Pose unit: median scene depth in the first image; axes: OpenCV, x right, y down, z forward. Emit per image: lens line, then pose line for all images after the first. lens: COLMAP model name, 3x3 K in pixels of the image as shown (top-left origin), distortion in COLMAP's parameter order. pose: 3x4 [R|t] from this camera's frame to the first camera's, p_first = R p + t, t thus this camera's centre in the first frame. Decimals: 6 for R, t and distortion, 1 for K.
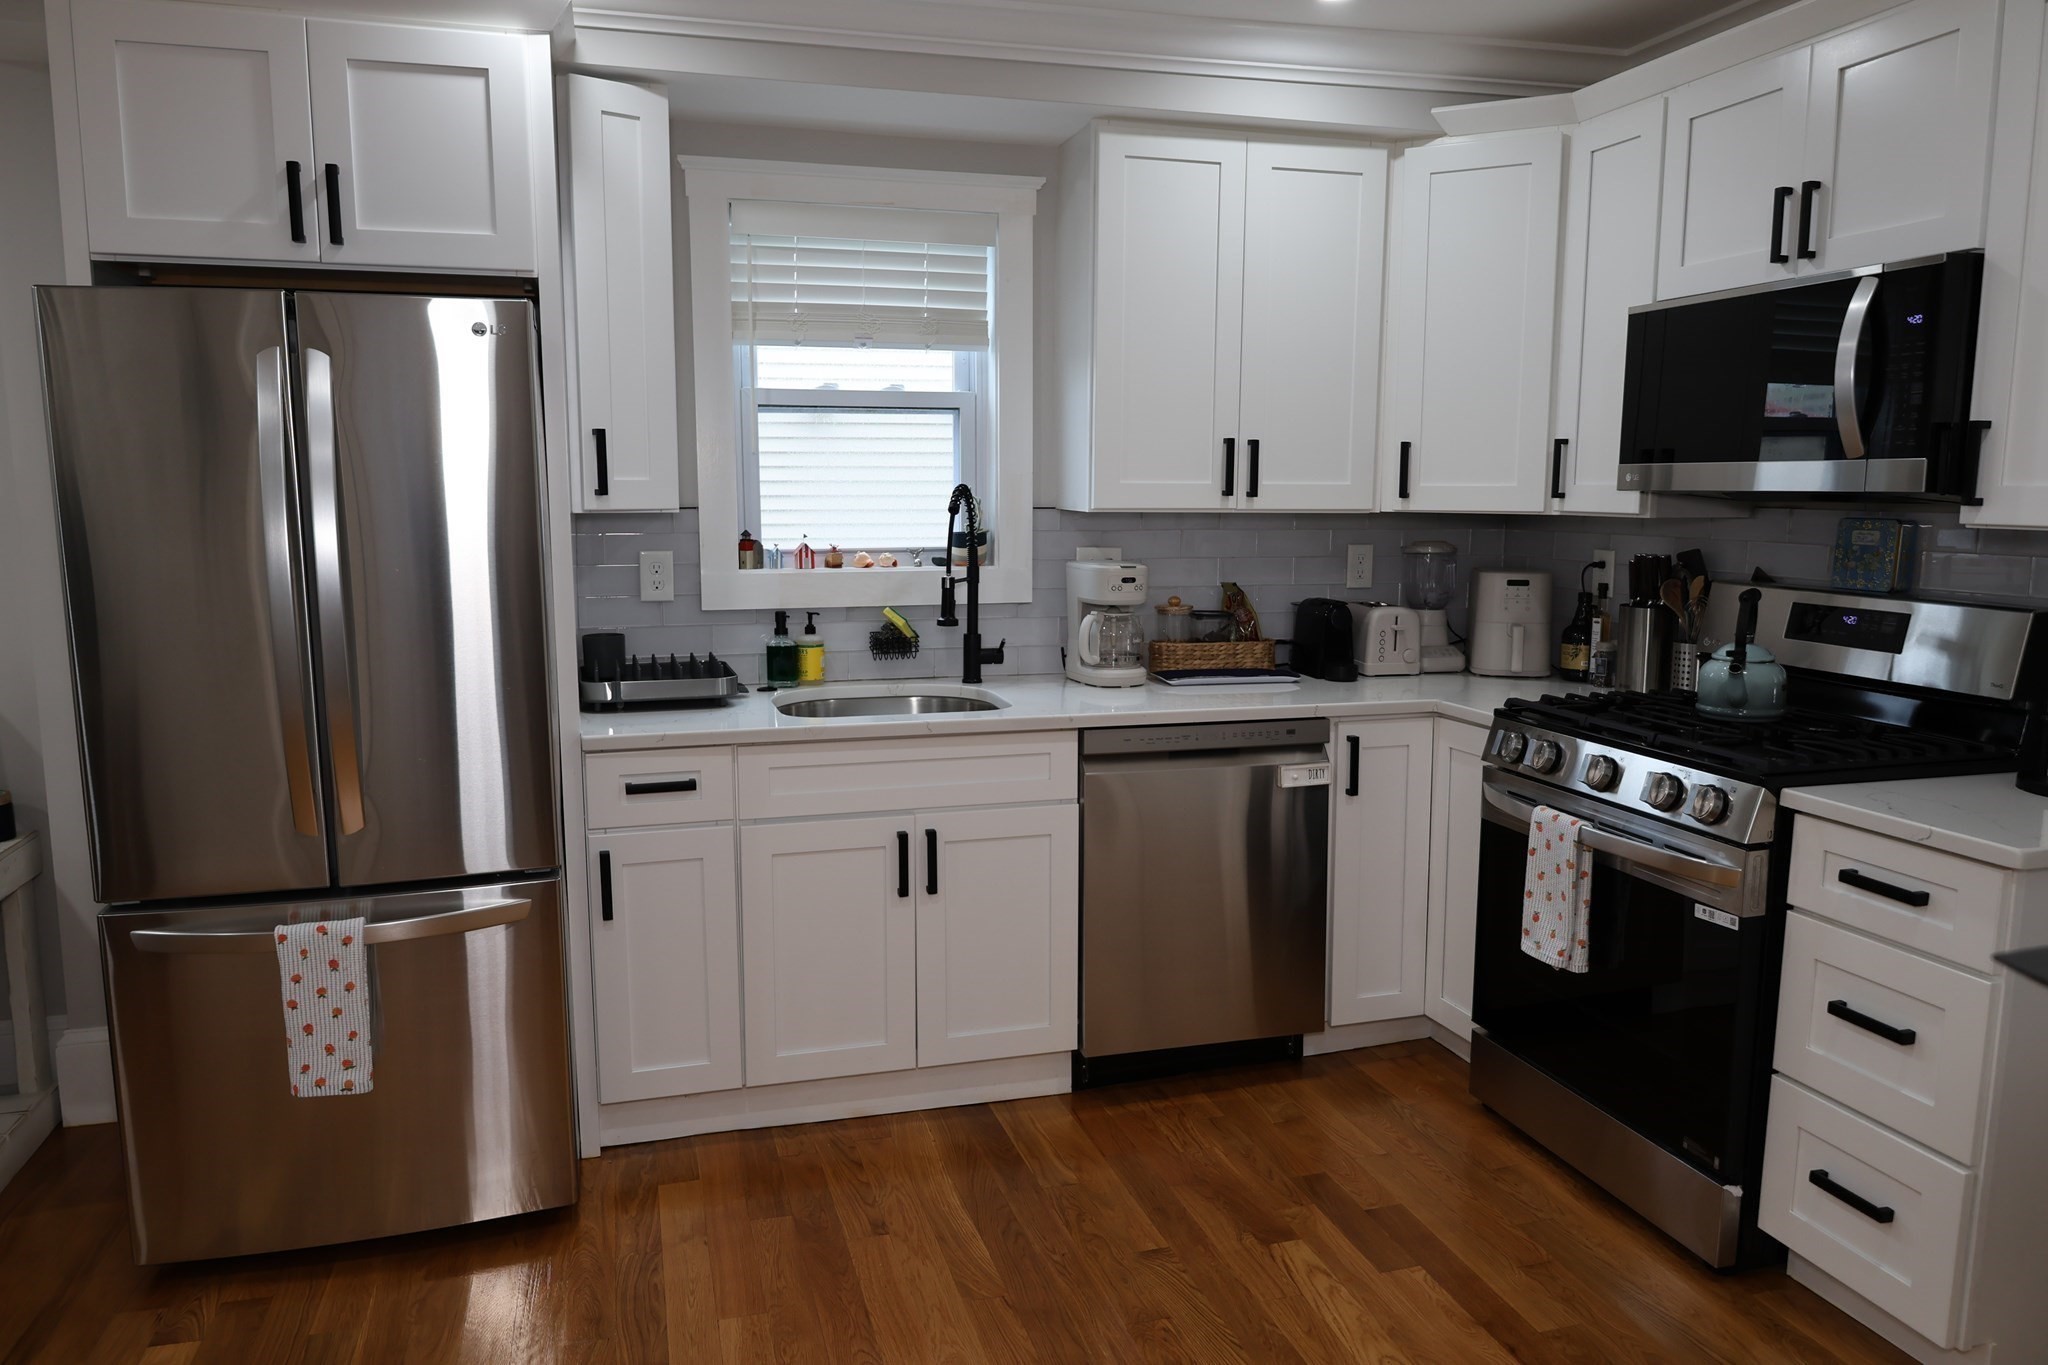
lens RADIAL K [[1389.6, 0, 1024.0], [0, 1389.6, 682.5], [0, 0, 1]] dist [-0.026363, 0.018782]
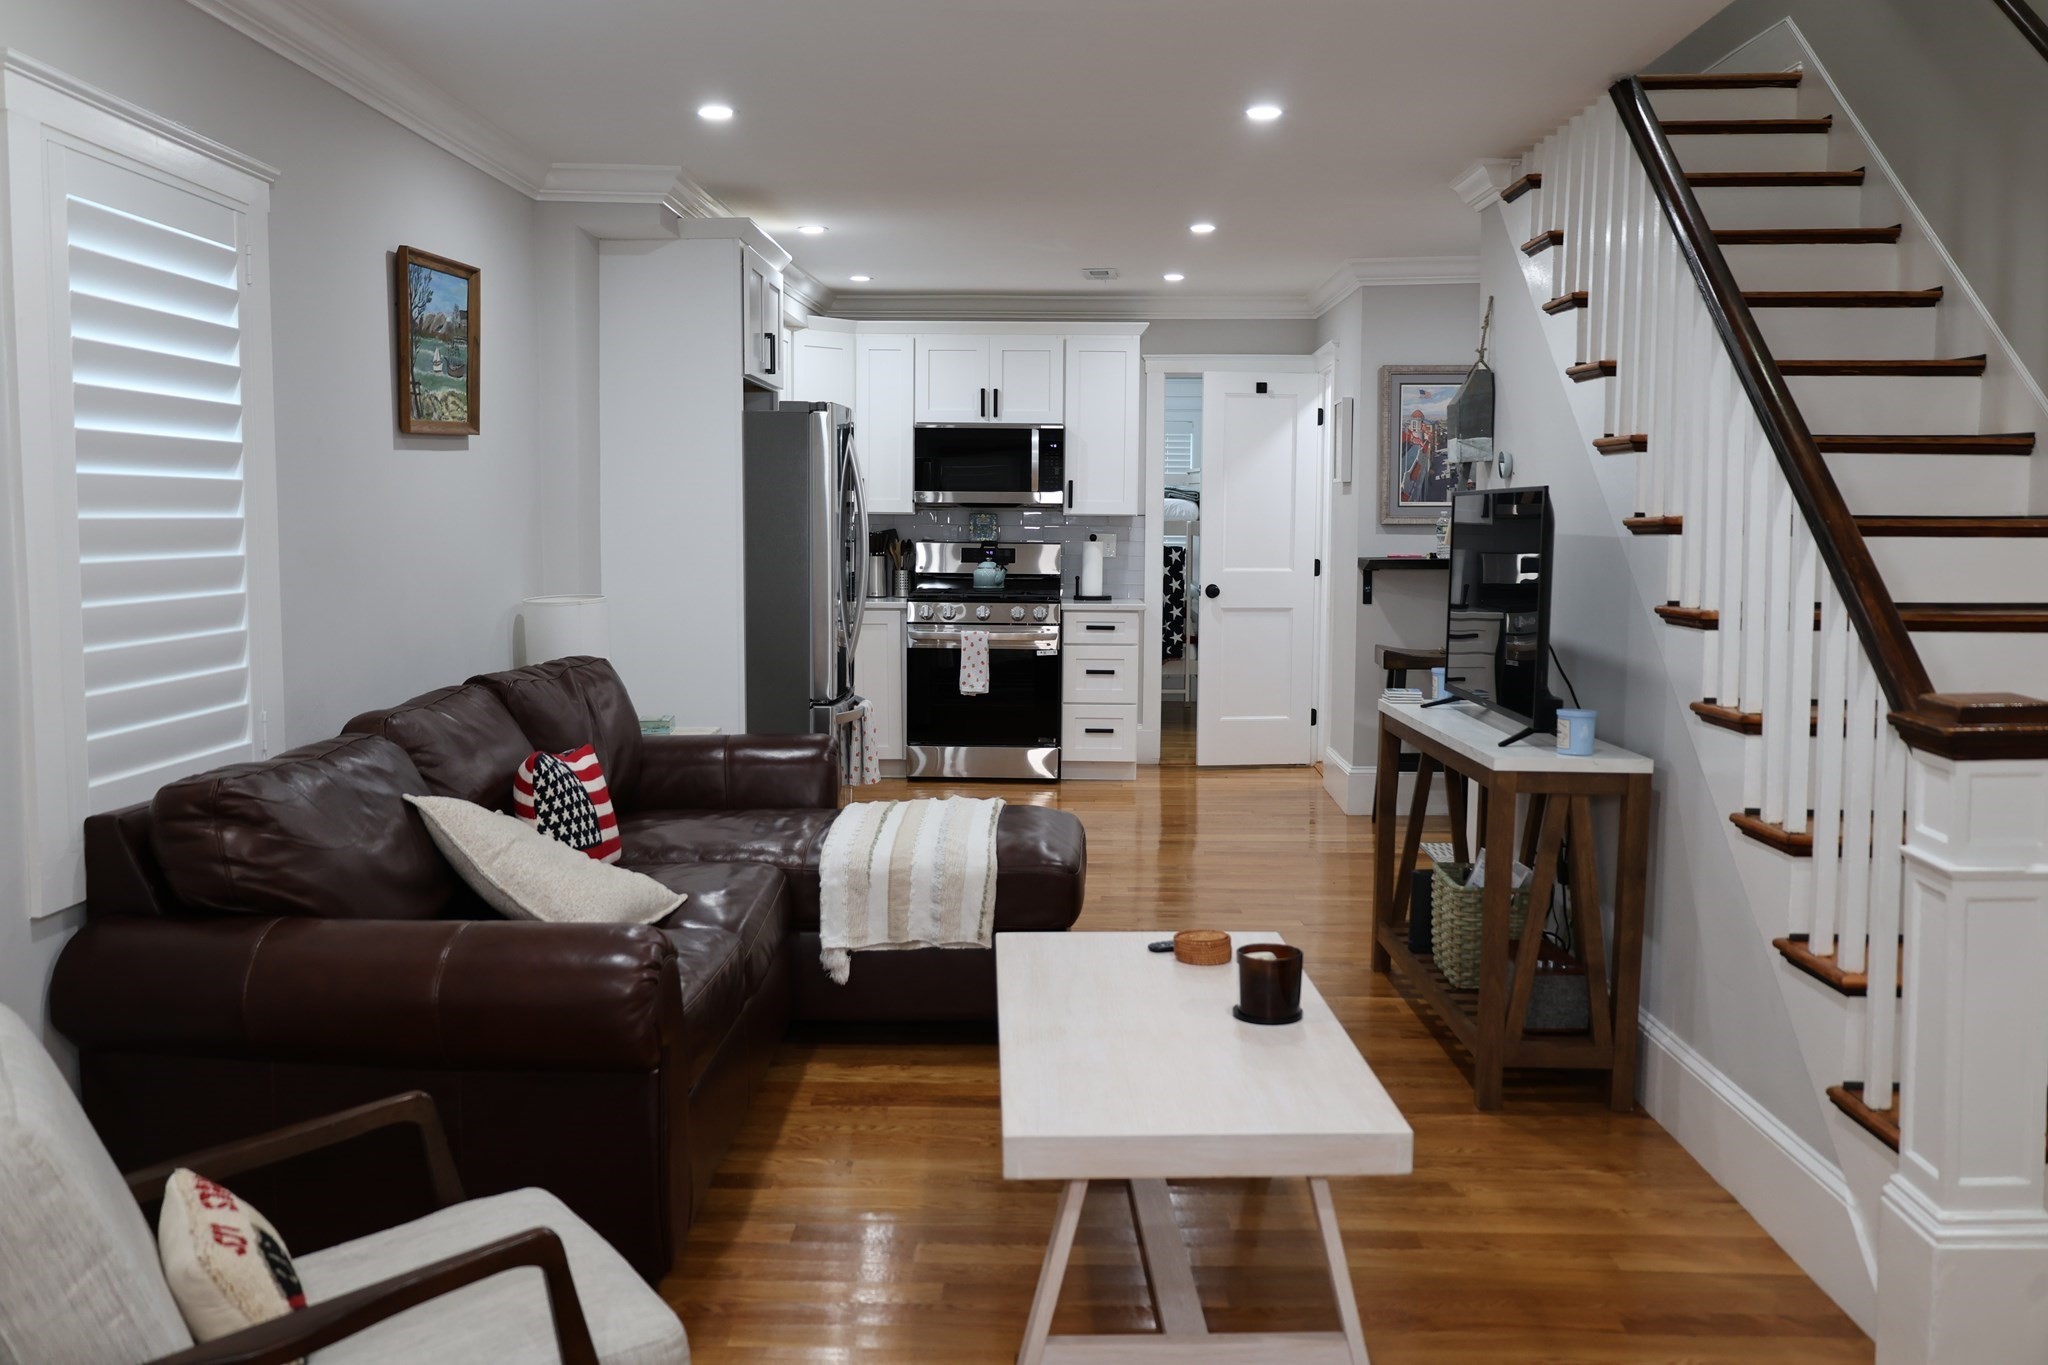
lens RADIAL K [[1803.5, 0, 1024.0], [0, 1803.5, 682.5], [0, 0, 1]] dist [-0.016647, 0.012340]
pose [[0.288525, -0.093667, 0.952880, -3.027102], [0.127074, 0.990146, 0.058853, 0.006534], [-0.949003, 0.104106, 0.297584, -0.051275]]
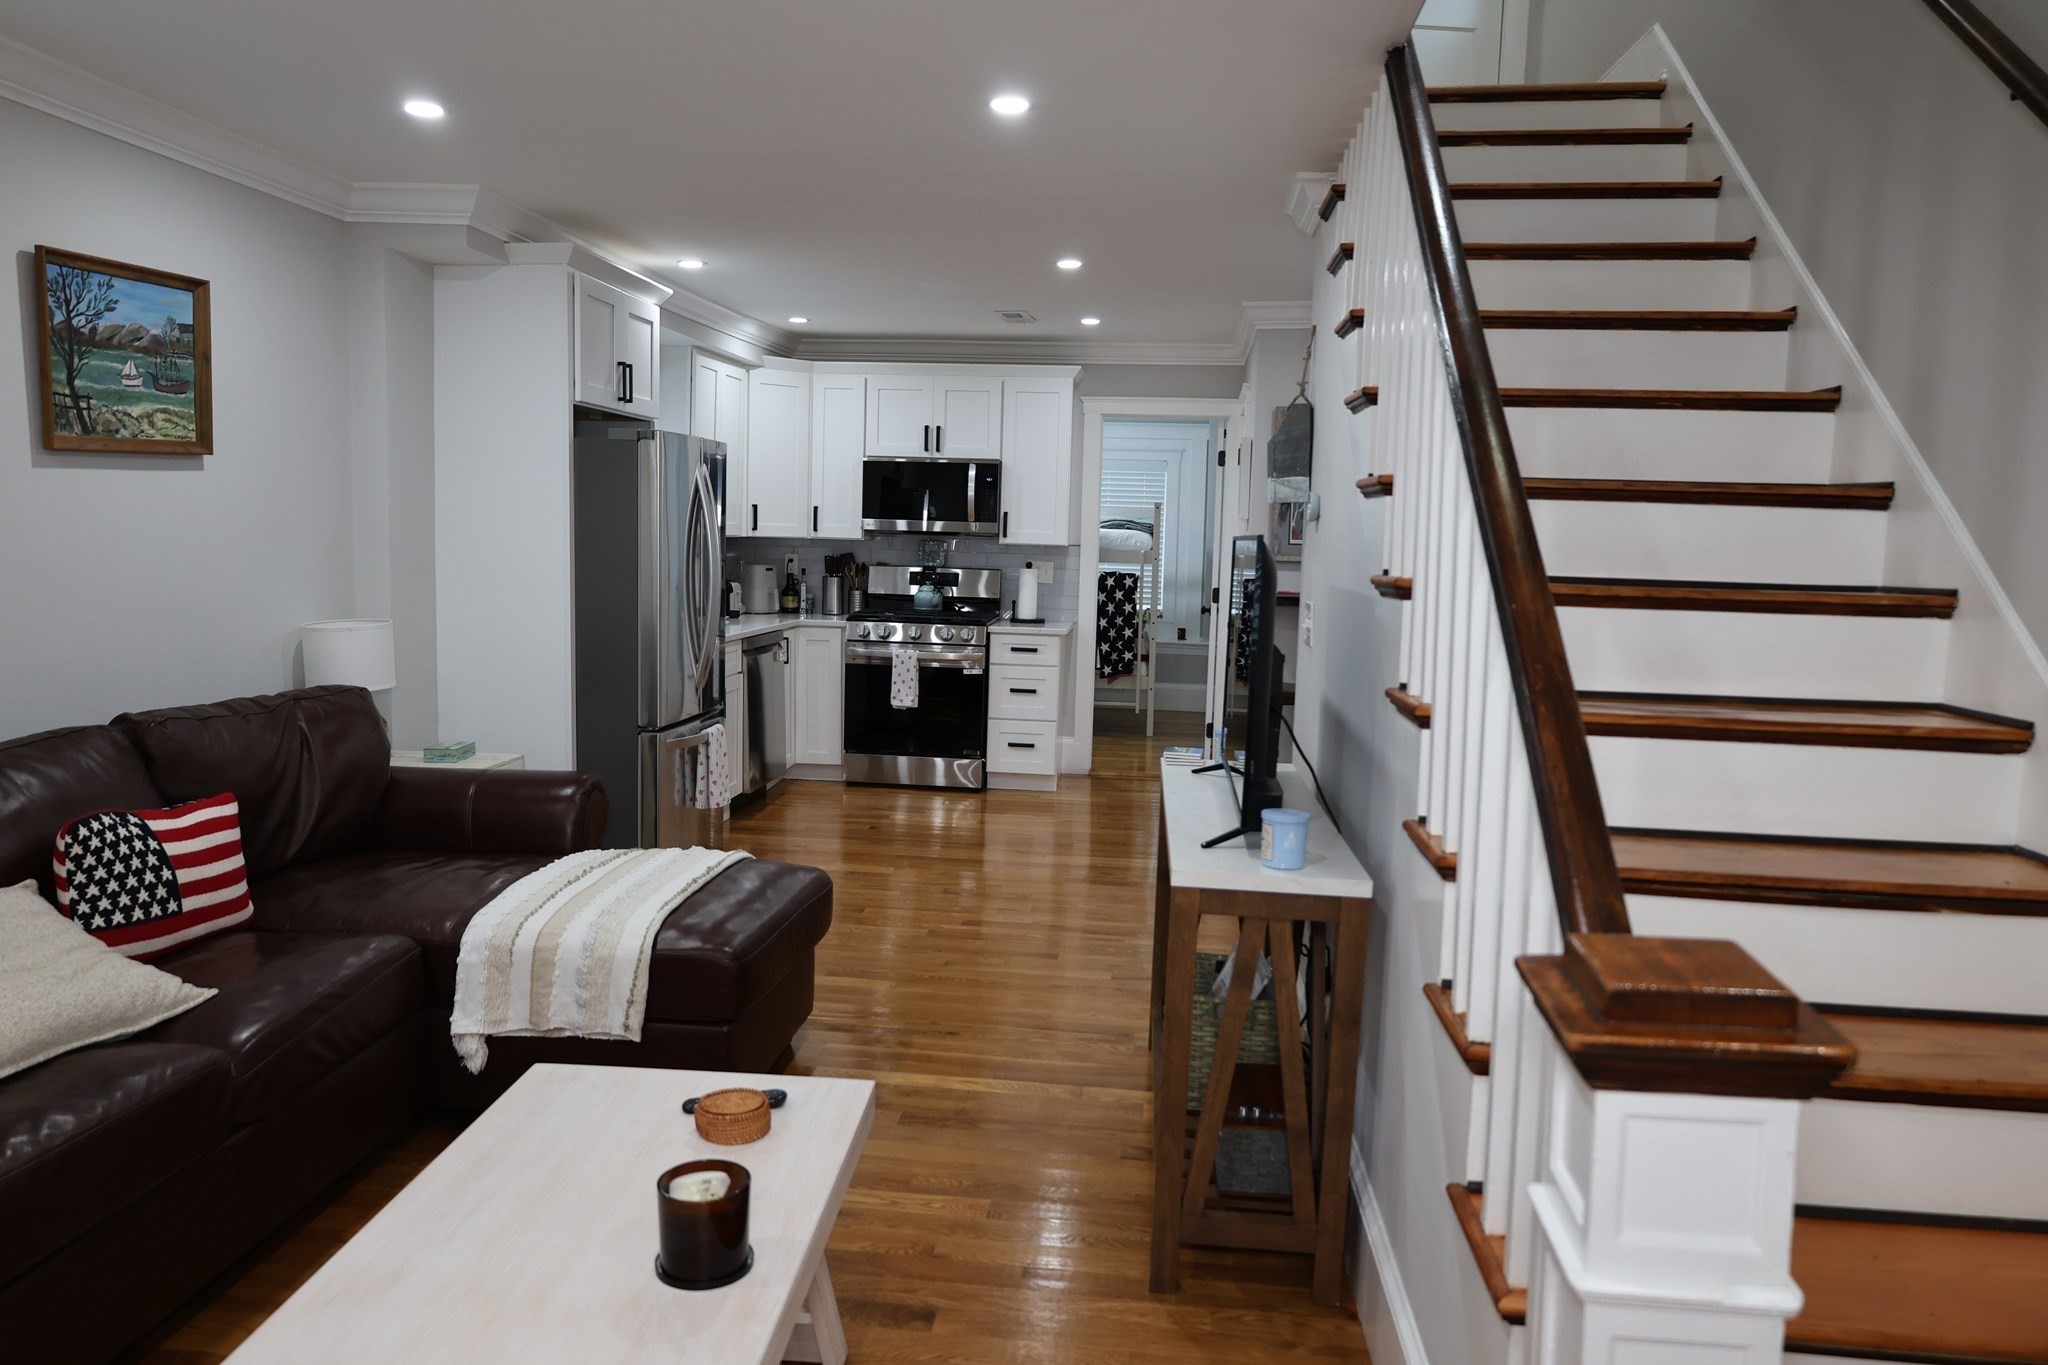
lens RADIAL K [[1389.6, 0, 1024.0], [0, 1389.6, 682.5], [0, 0, 1]] dist [-0.026363, 0.018782]
pose [[0.373450, -0.096213, 0.922647, -2.279800], [0.101374, 0.992883, 0.062505, 0.013130], [-0.922094, 0.070190, 0.380546, -0.271955]]
